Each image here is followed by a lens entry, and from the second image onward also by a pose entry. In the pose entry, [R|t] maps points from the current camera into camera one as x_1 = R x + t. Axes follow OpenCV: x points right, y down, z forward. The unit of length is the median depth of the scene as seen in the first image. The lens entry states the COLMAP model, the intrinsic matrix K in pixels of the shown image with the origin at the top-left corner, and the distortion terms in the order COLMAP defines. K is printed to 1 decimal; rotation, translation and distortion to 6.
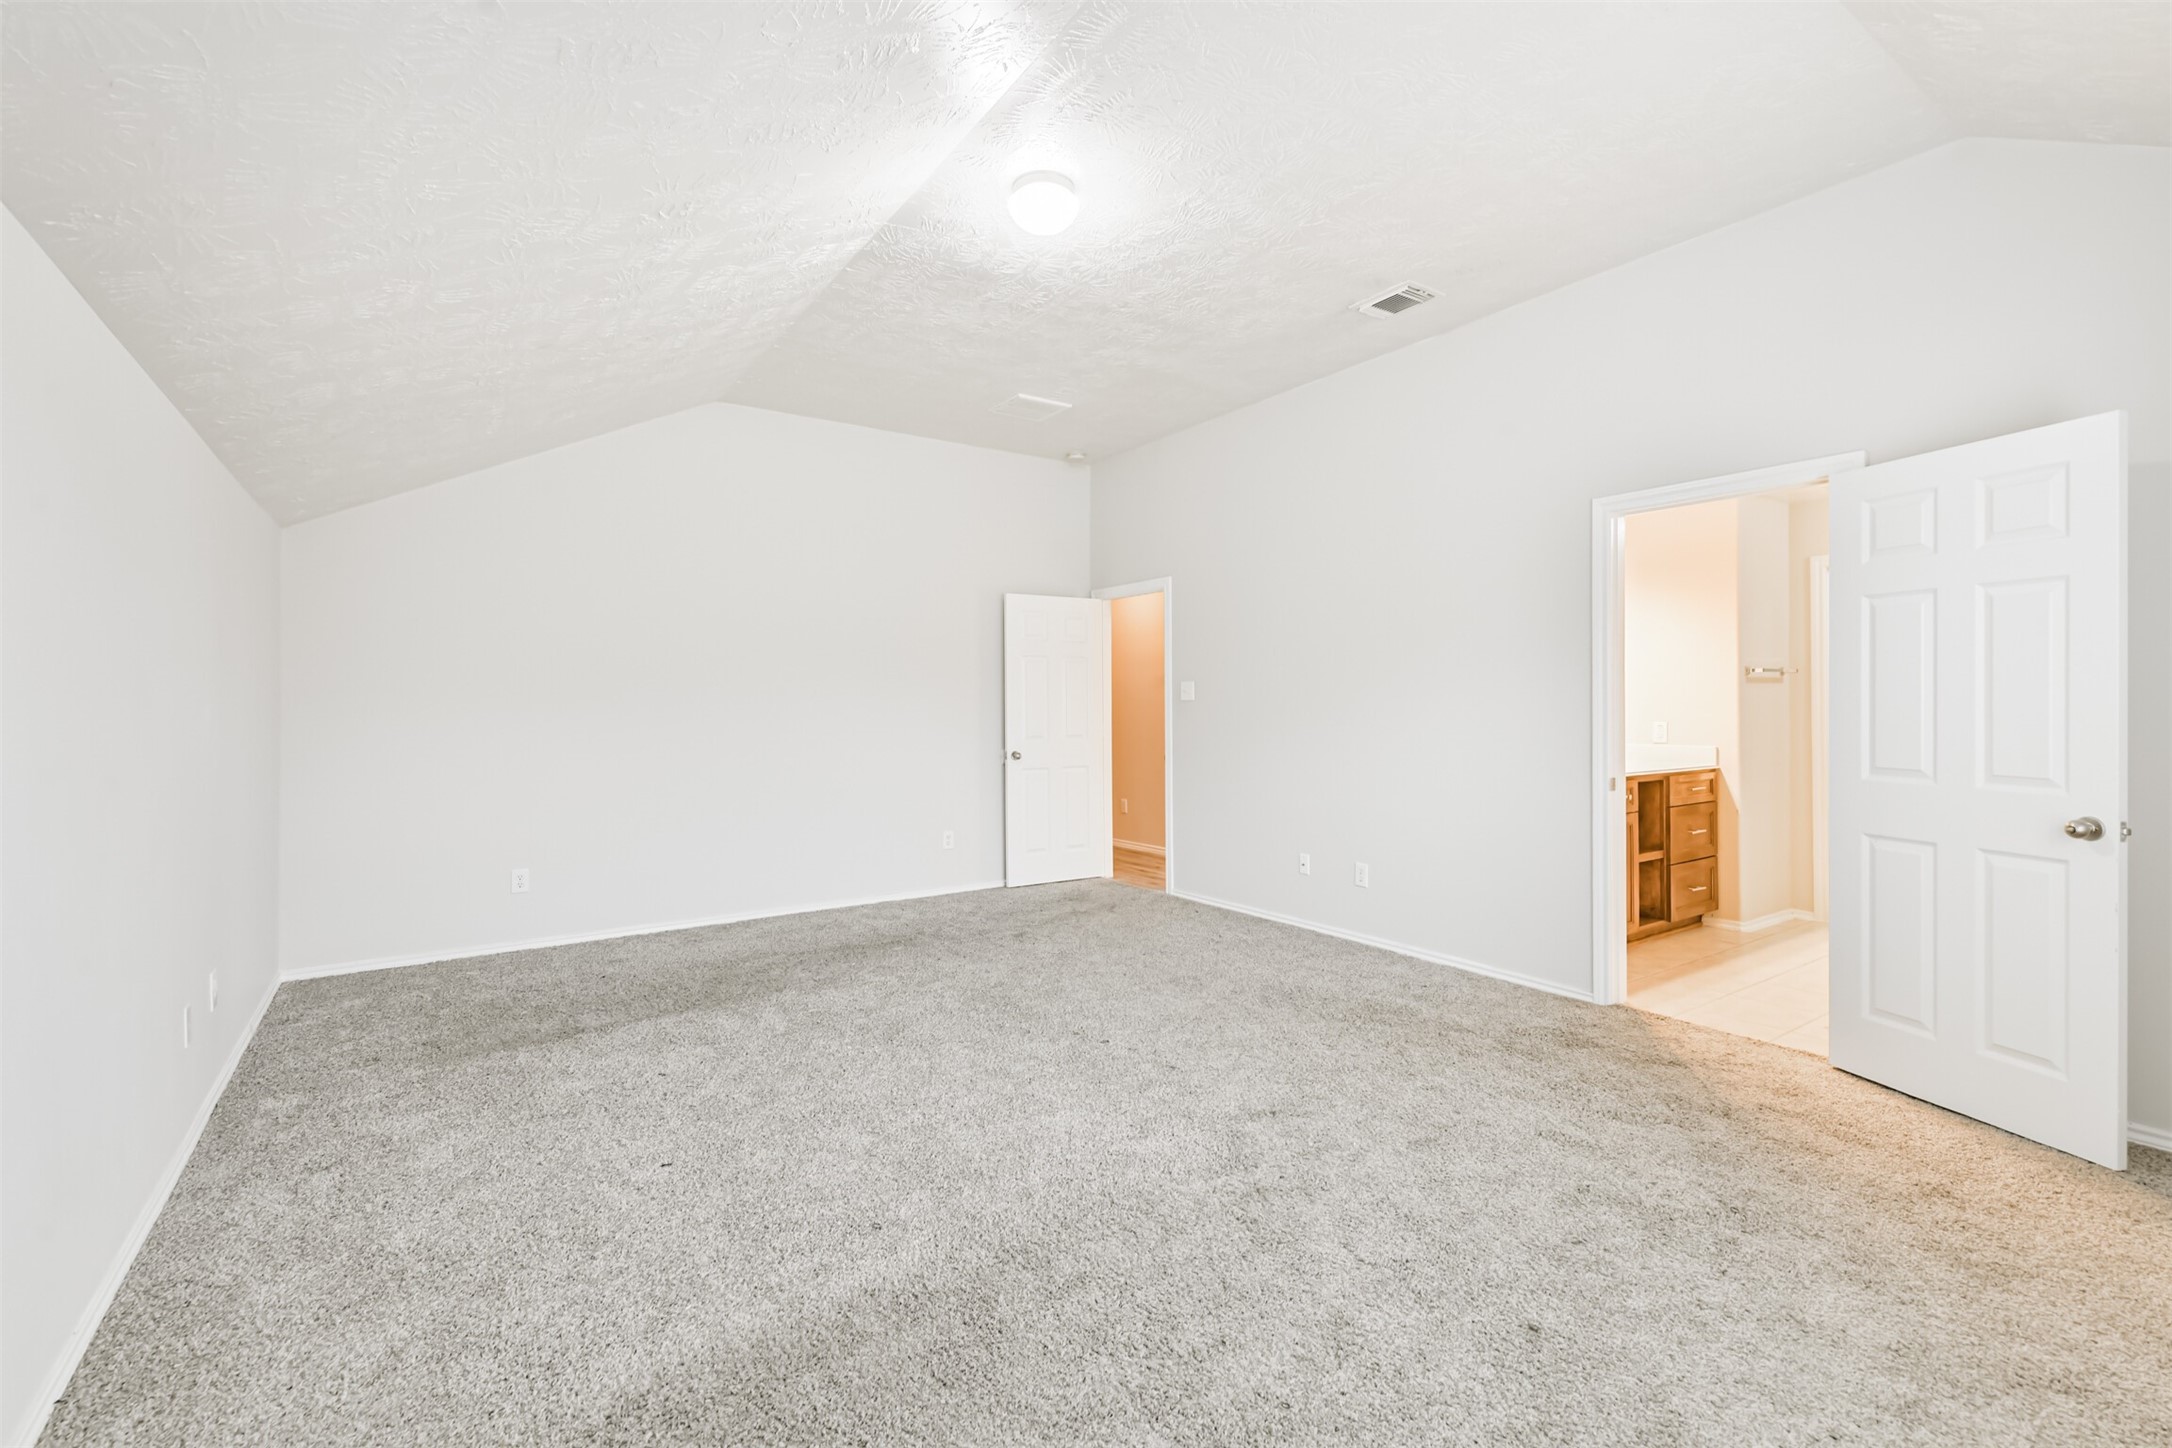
lens RADIAL K [[926.9, 0, 1096.3], [0, 926.9, 709.2], [0, 0, 1]] dist [0.015656, -0.004692]
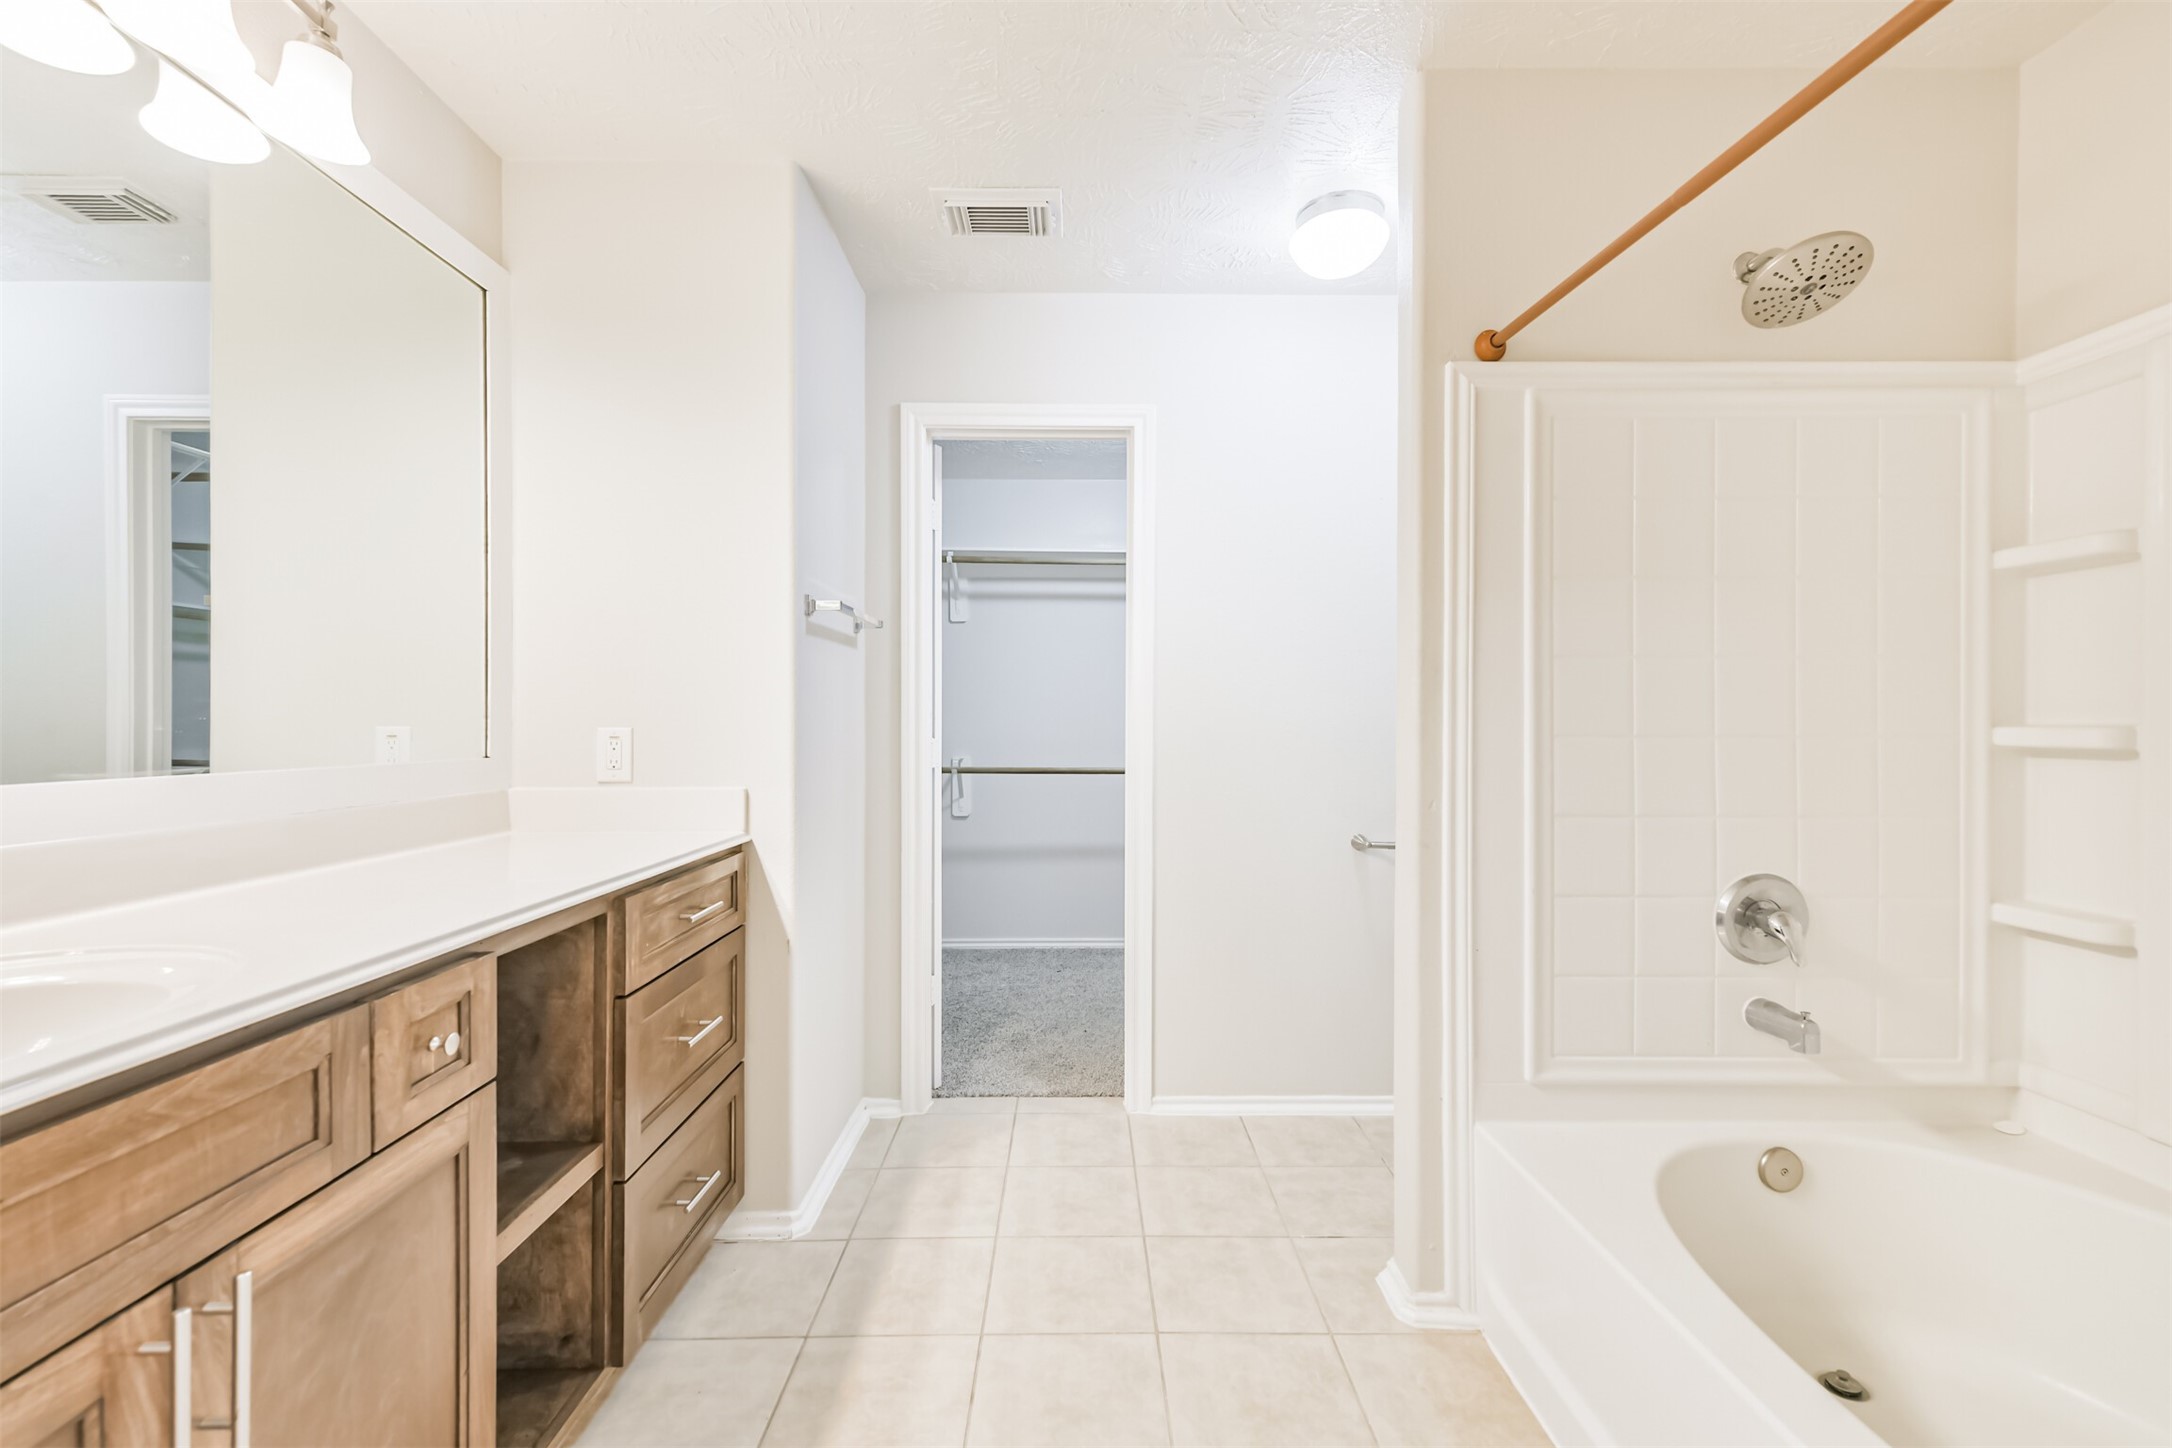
lens RADIAL K [[926.9, 0, 1085.9], [0, 926.9, 720.3], [0, 0, 1]] dist [0.015656, -0.004692]
pose [[0.557991, 0.005307, 0.829830, 0.420985], [-0.006500, 0.999977, -0.002025, 0.010672], [-0.829821, -0.004264, 0.558013, 0.663882]]
